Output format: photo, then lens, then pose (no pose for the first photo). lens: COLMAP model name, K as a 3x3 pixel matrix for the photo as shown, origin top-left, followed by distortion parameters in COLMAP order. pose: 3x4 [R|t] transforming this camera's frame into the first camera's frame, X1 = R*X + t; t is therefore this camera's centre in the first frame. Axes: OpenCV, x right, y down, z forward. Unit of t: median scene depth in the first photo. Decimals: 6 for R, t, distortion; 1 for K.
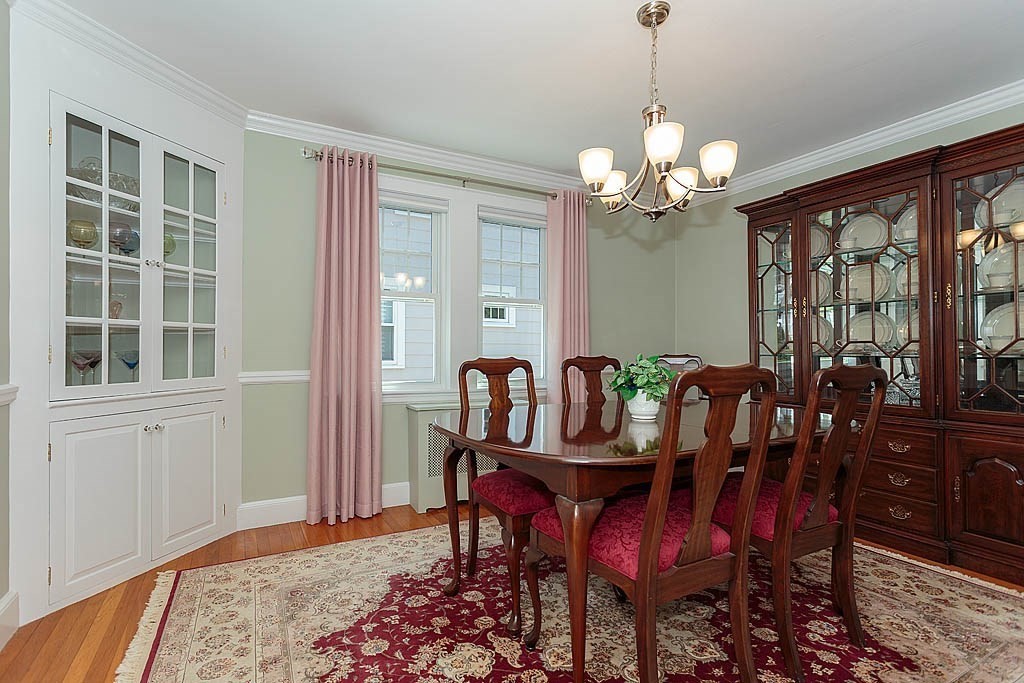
lens RADIAL K [[495.9, 0, 513.0], [0, 495.9, 348.5], [0, 0, 1]] dist [-0.000446, -0.000272]
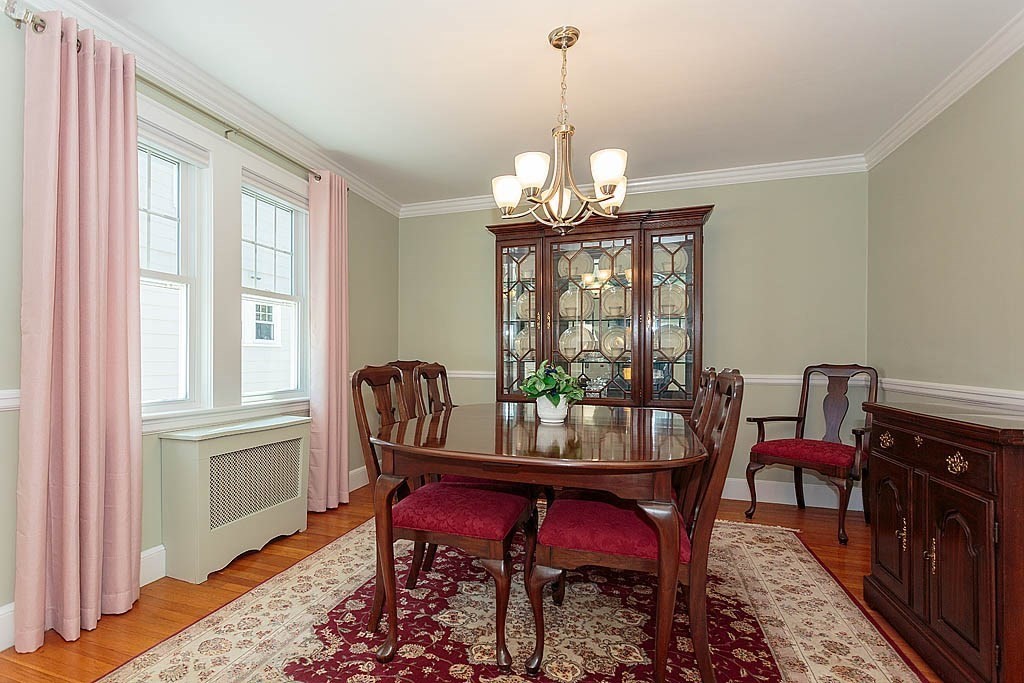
lens RADIAL K [[520.5, 0, 442.8], [0, 520.5, 357.3], [0, 0, 1]] dist [-0.003255, -0.000314]
pose [[0.763187, 0.000555, 0.646177, -0.486124], [-0.005547, 0.999968, 0.005692, -0.000475], [-0.646153, -0.007928, 0.763166, 0.241838]]
